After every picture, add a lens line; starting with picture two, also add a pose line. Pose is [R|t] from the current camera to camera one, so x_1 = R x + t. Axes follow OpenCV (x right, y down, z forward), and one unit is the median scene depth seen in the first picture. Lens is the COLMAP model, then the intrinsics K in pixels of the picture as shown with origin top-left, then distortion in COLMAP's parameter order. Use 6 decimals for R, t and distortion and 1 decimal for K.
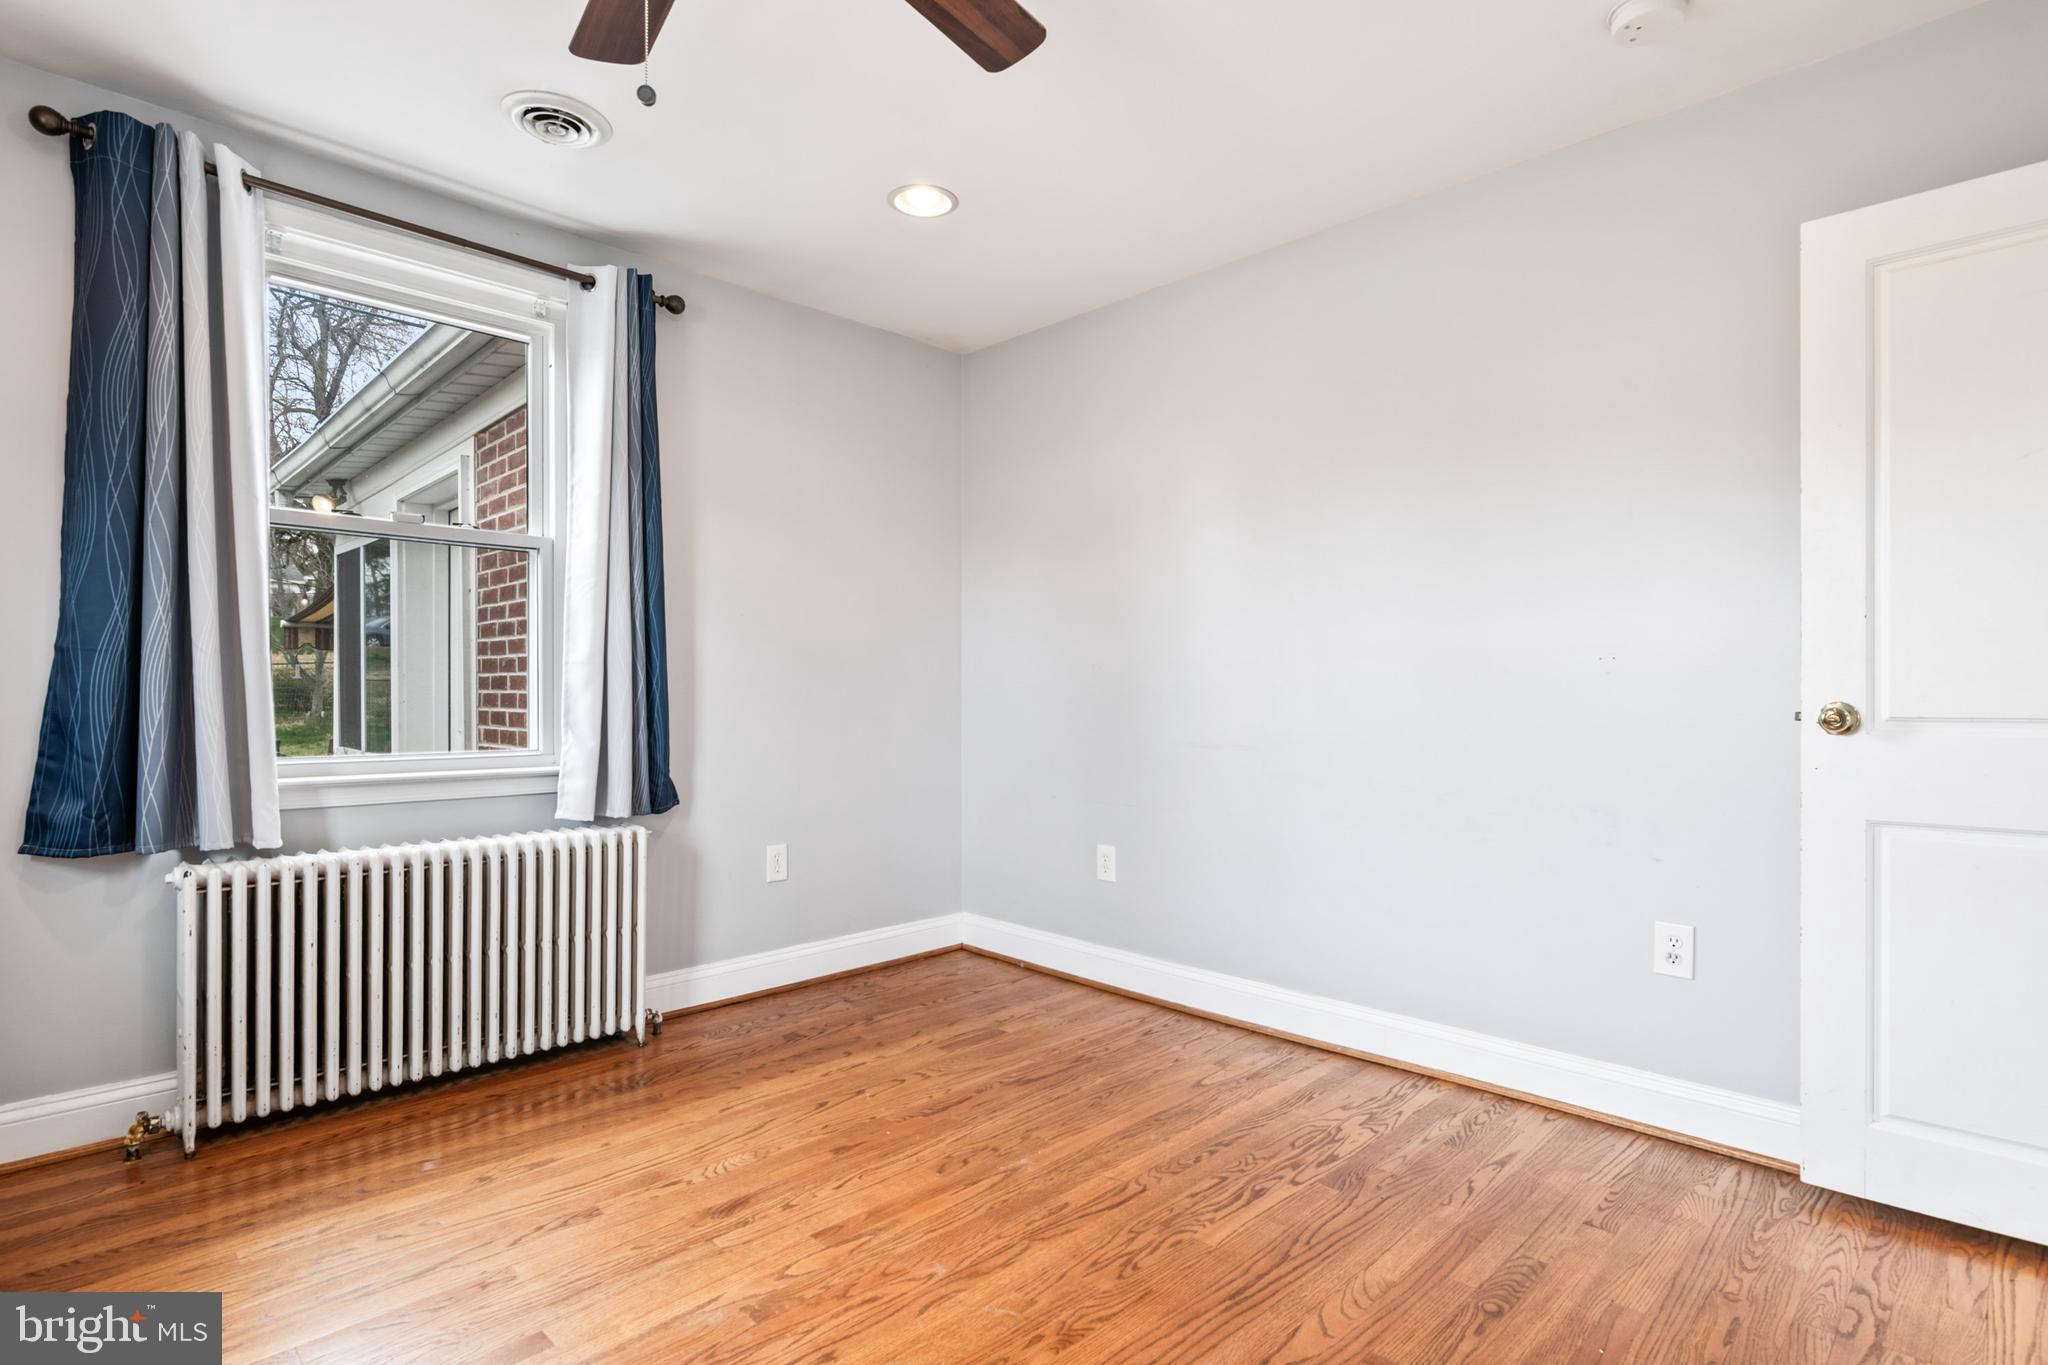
lens RADIAL K [[1024.3, 0, 1025.7], [0, 1024.3, 687.6], [0, 0, 1]] dist [-0.001237, -0.001058]
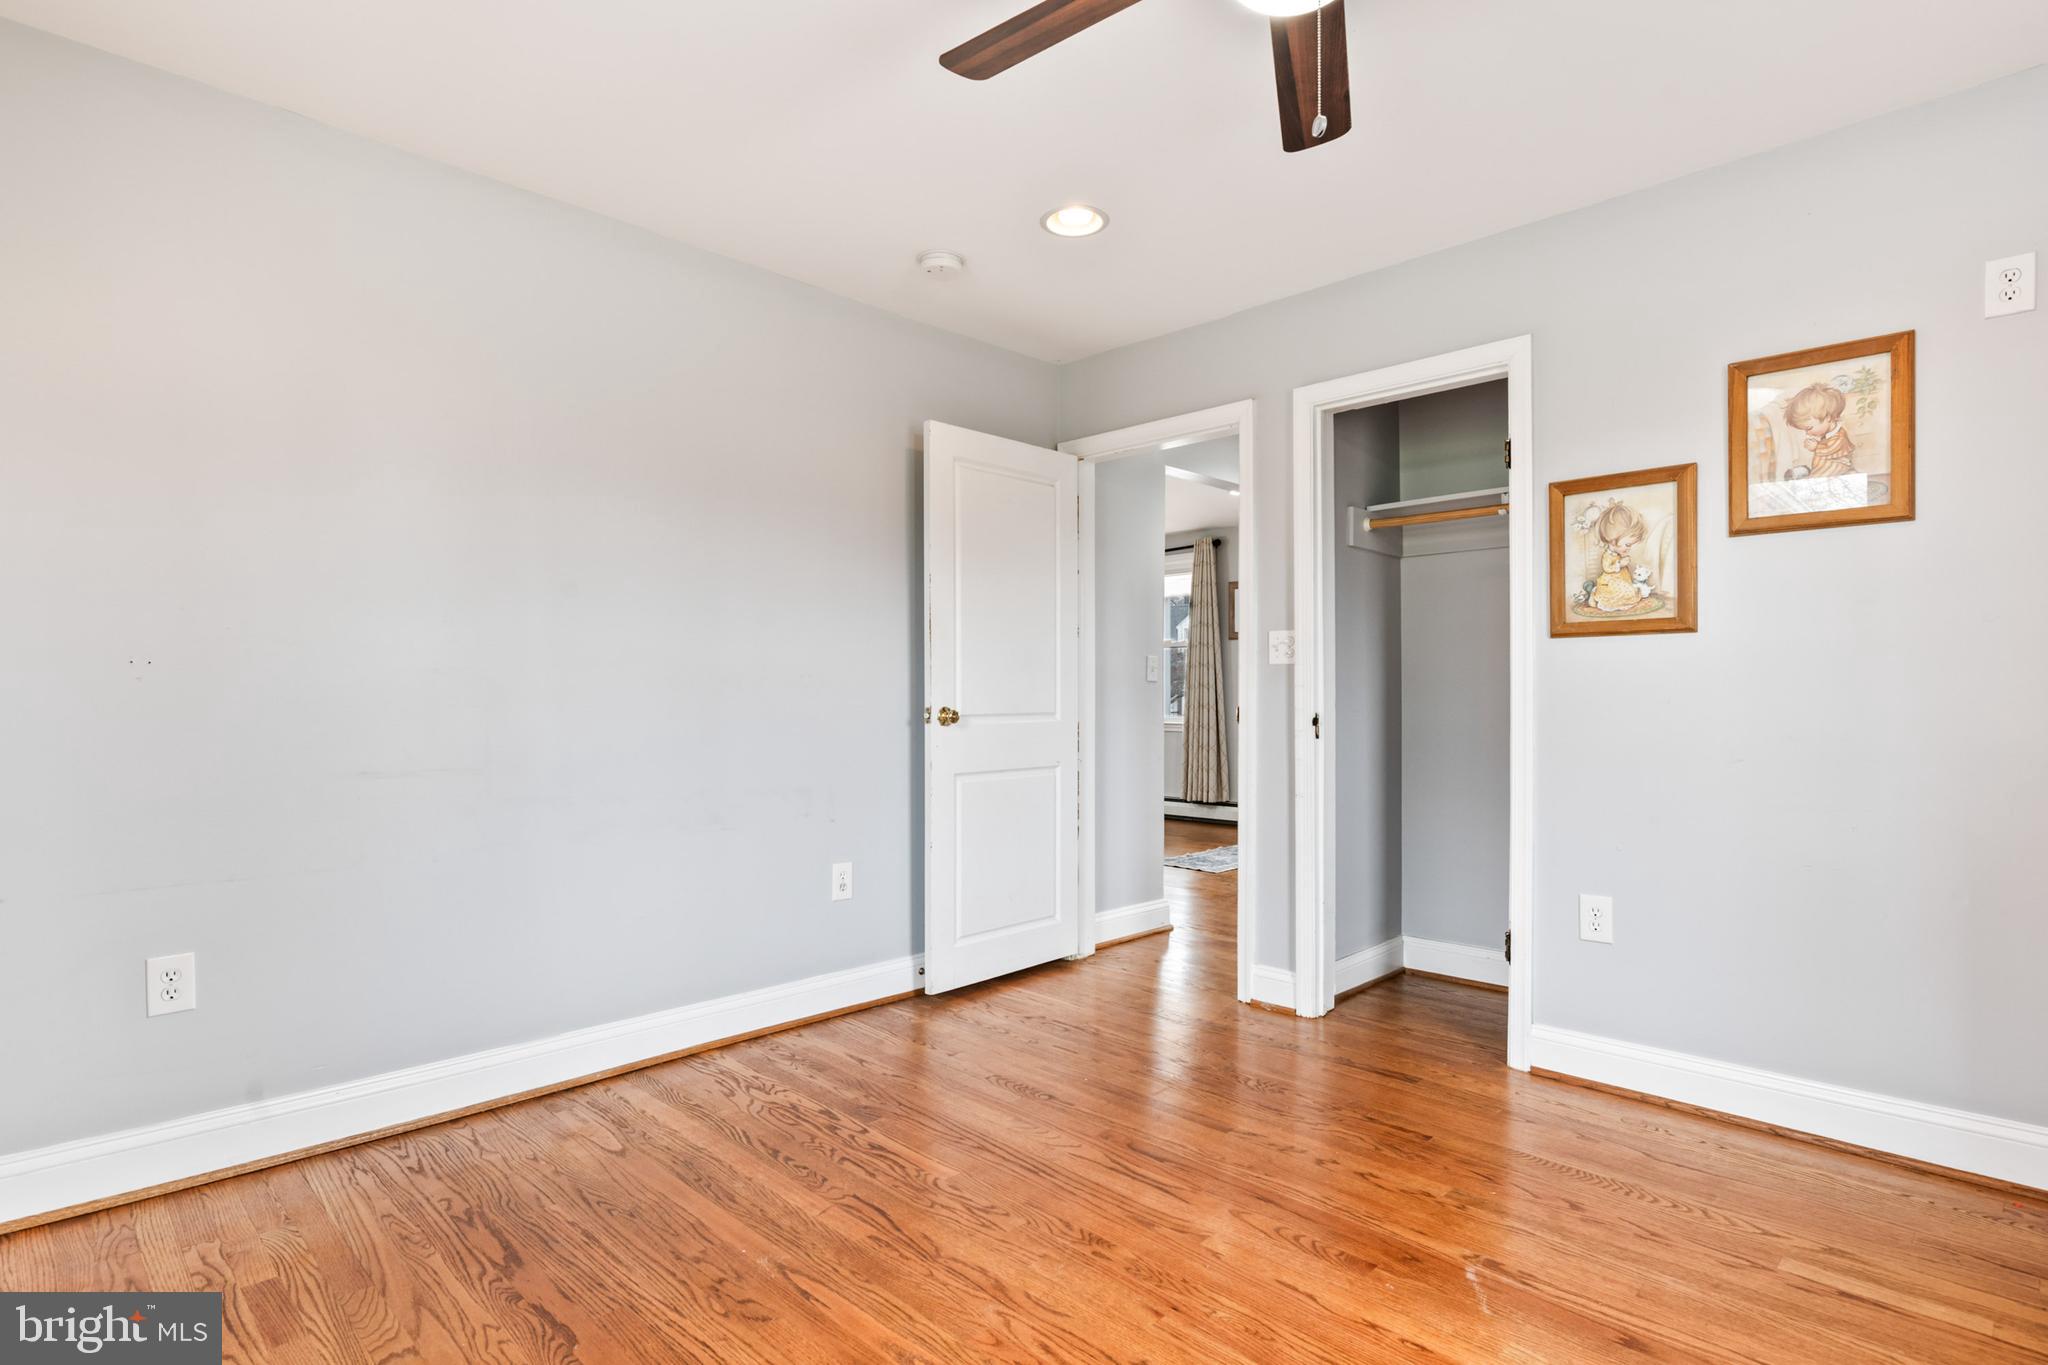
lens RADIAL K [[1024.3, 0, 1025.4], [0, 1024.3, 689.9], [0, 0, 1]] dist [-0.001237, -0.001058]
pose [[0.004842, 0.005836, 0.999971, -0.770407], [-0.003814, 0.999976, -0.005818, -0.003429], [-0.999981, -0.003786, 0.004864, 0.711058]]
